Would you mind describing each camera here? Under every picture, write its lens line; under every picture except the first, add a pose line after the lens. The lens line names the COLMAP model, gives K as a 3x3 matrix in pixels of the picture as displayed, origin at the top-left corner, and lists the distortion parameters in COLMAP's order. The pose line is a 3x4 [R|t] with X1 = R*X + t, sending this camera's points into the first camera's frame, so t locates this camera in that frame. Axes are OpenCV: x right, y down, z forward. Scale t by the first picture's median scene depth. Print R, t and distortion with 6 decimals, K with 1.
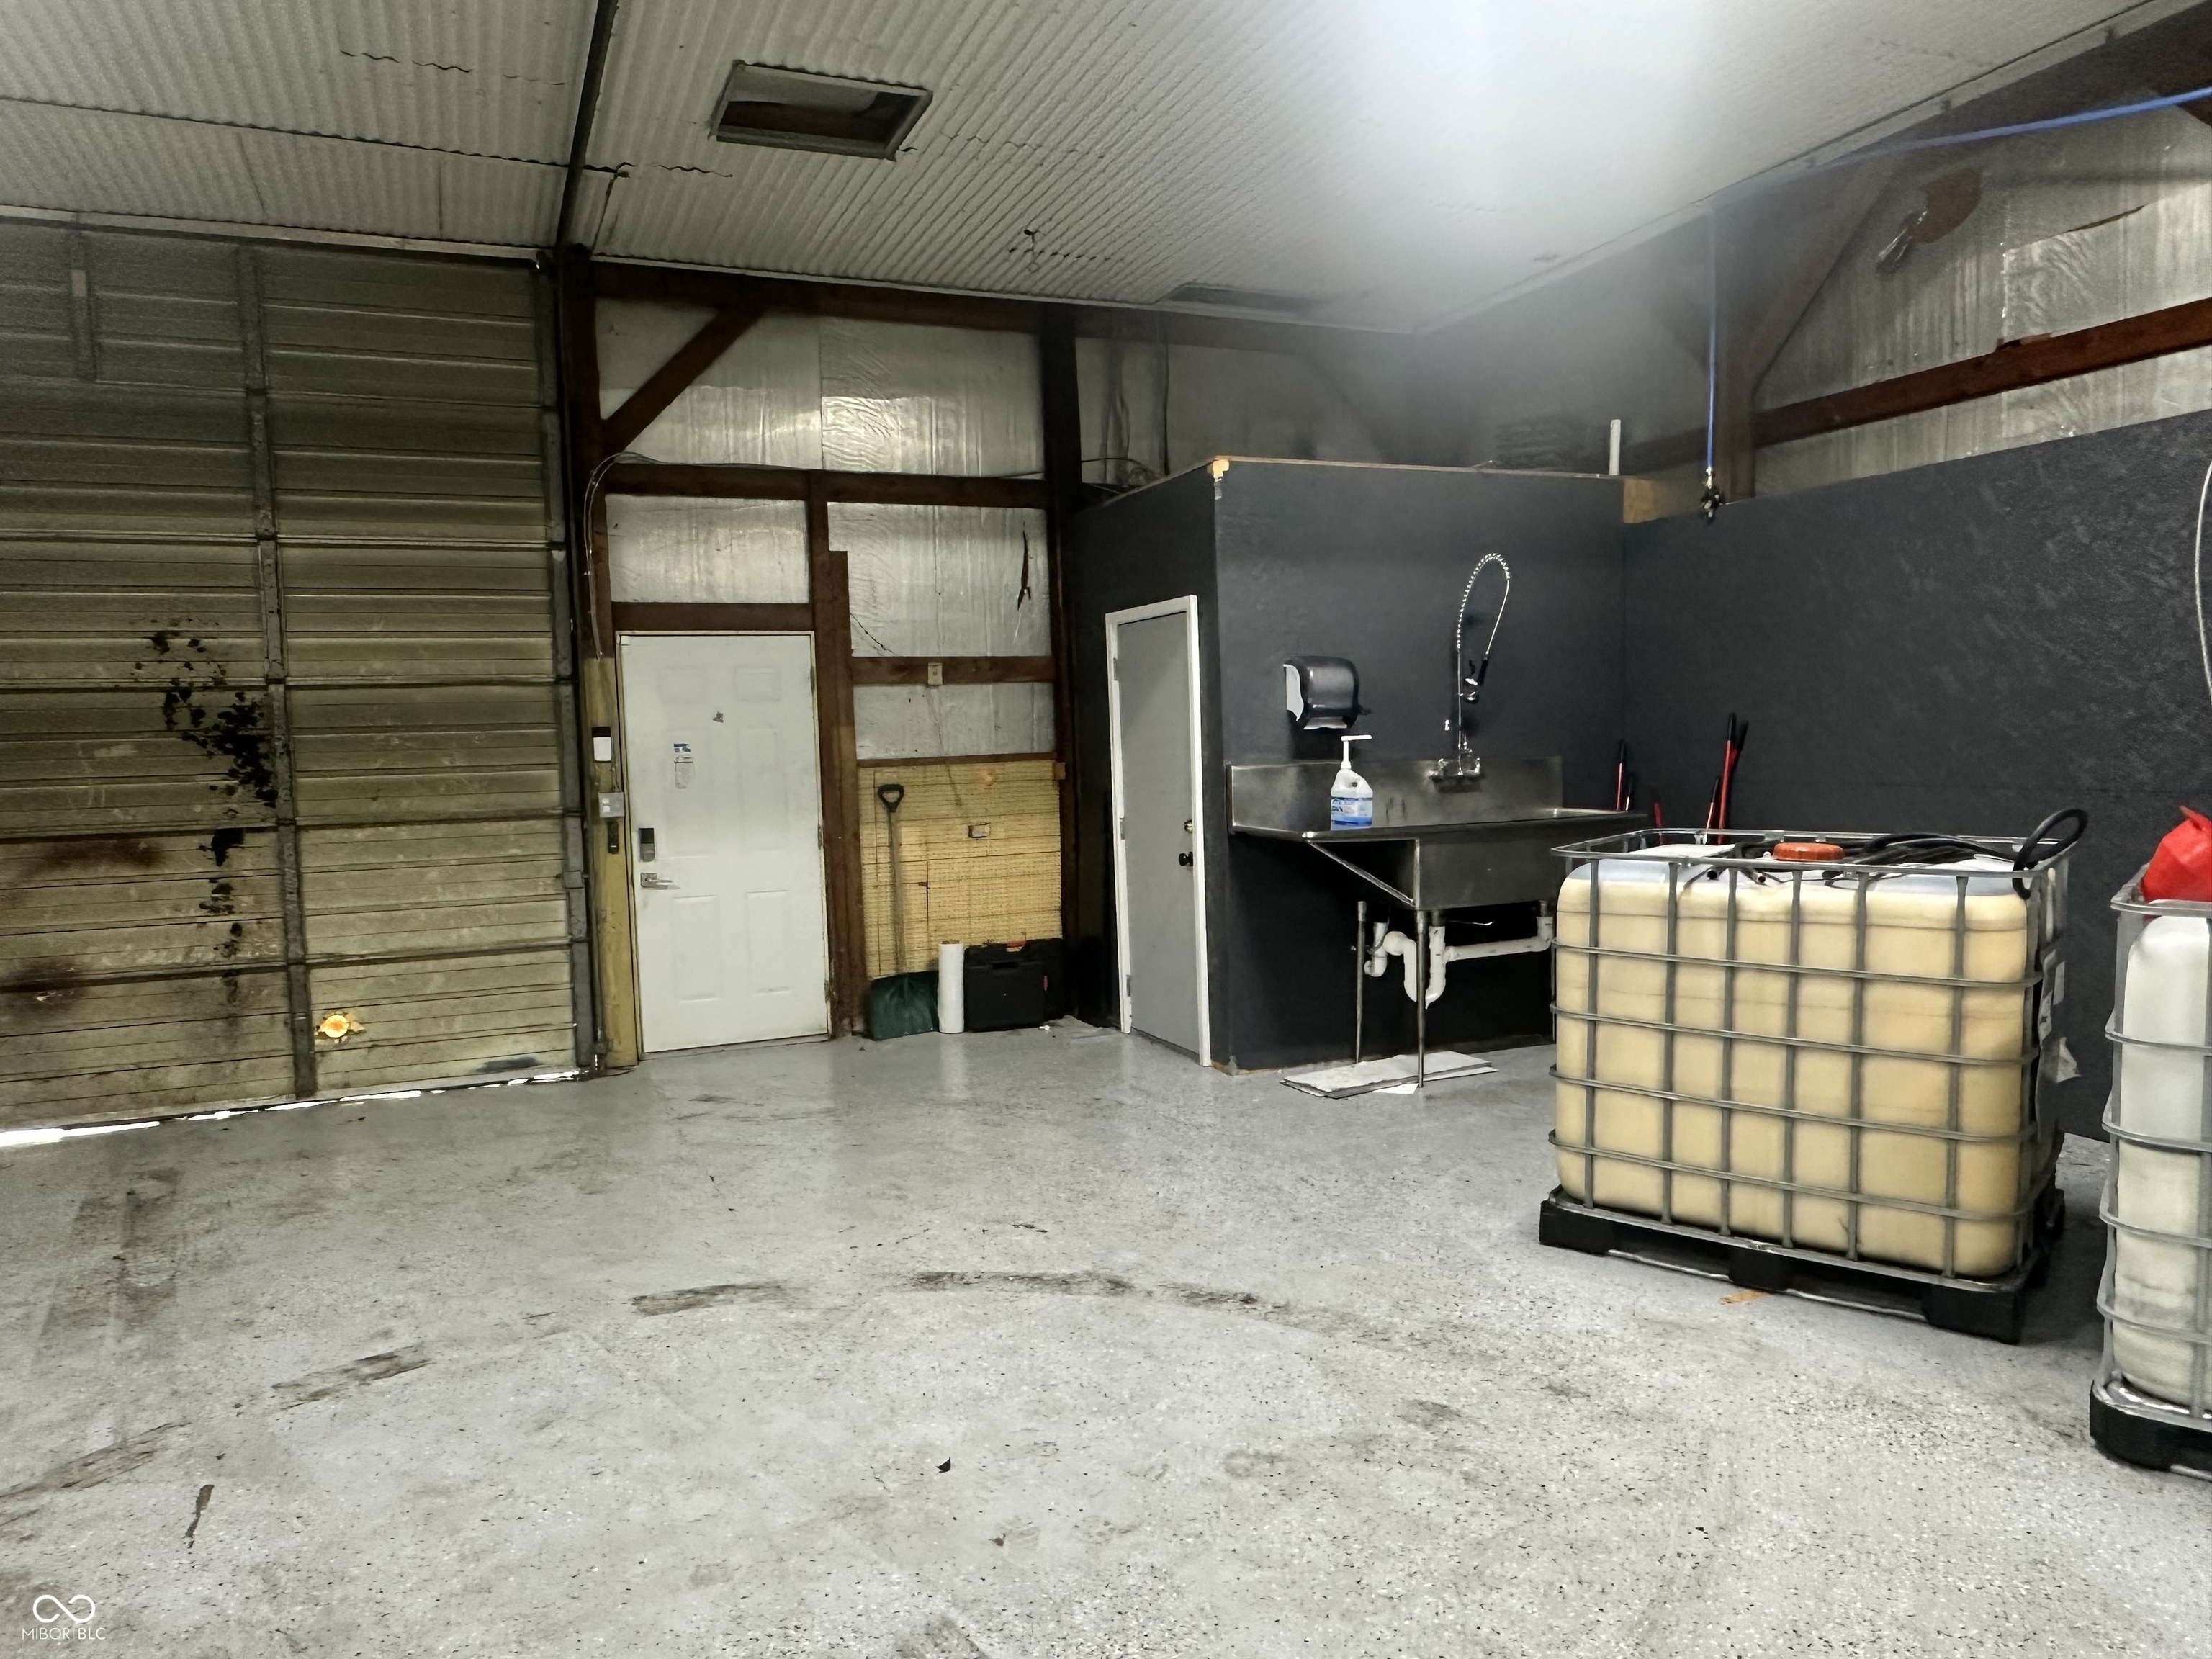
lens RADIAL K [[1485.3, 0, 1102.6], [0, 1485.3, 866.2], [0, 0, 1]] dist [-0.003689, 0.001339]
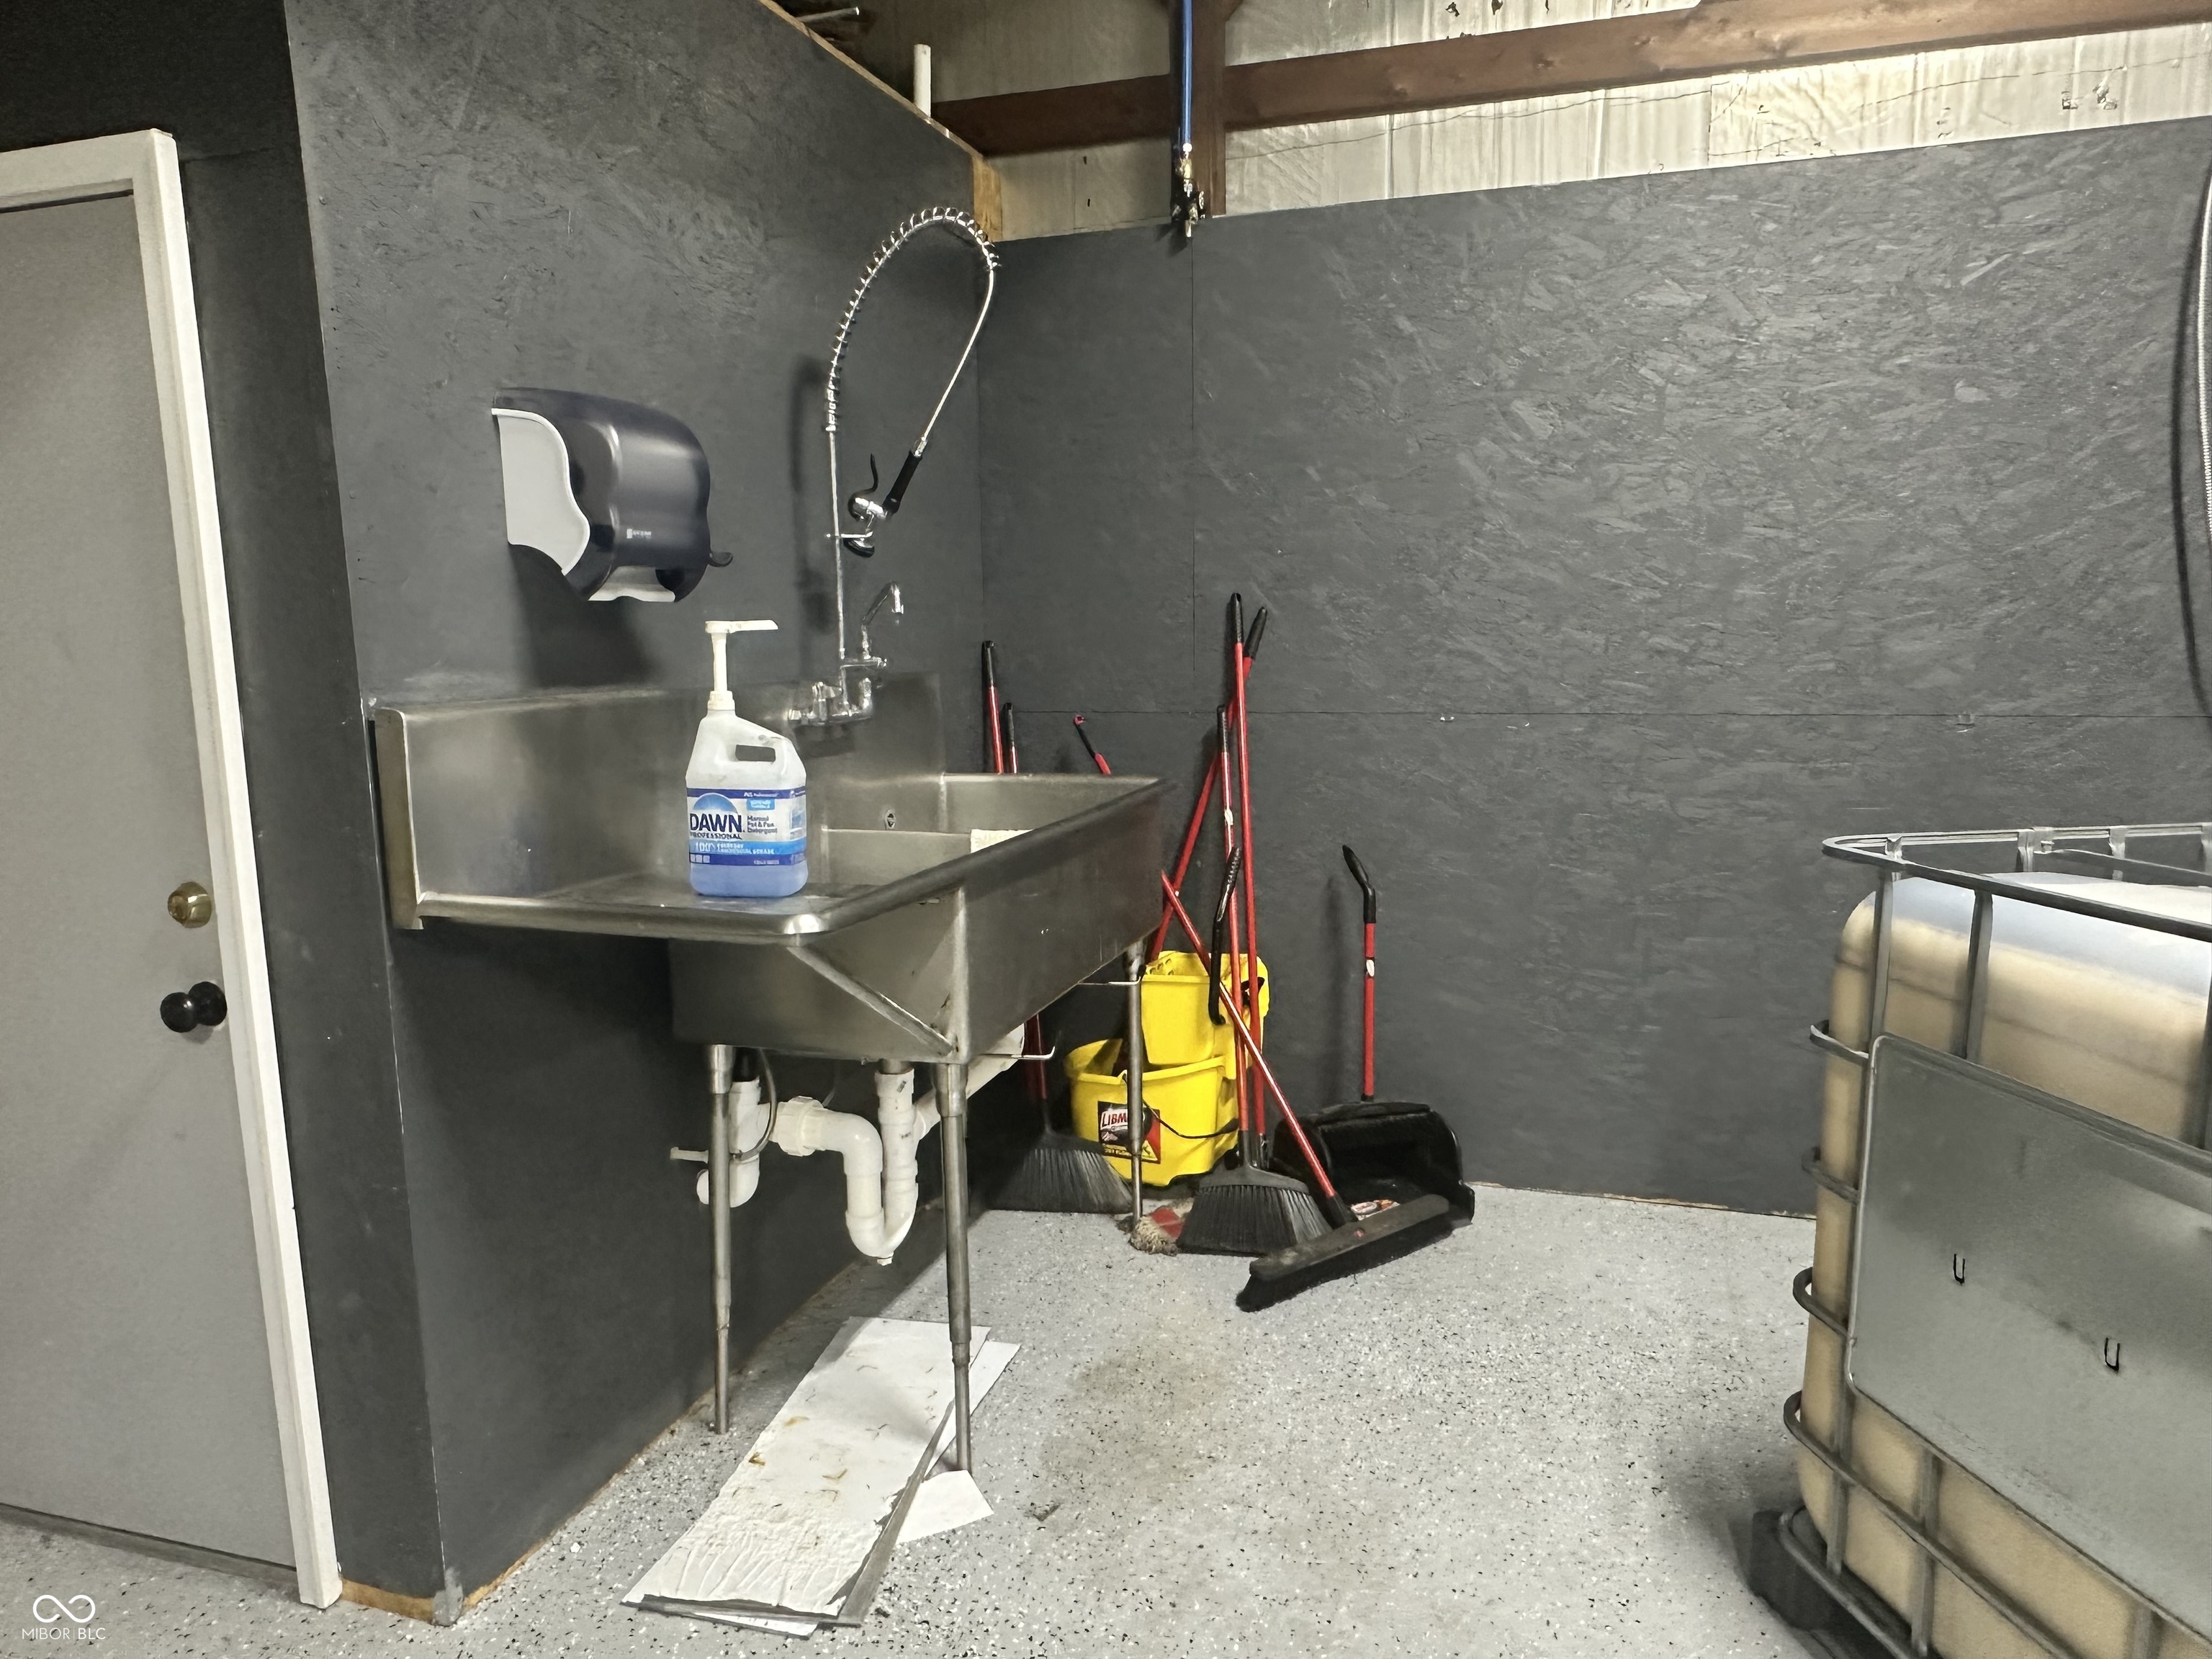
lens RADIAL K [[1485.3, 0, 1102.6], [0, 1485.3, 866.2], [0, 0, 1]] dist [-0.003689, 0.001339]
pose [[0.664078, -0.104731, 0.740292, -0.048153], [0.068935, 0.994500, 0.078857, -0.048802], [-0.744479, -0.001336, 0.667645, 0.669541]]
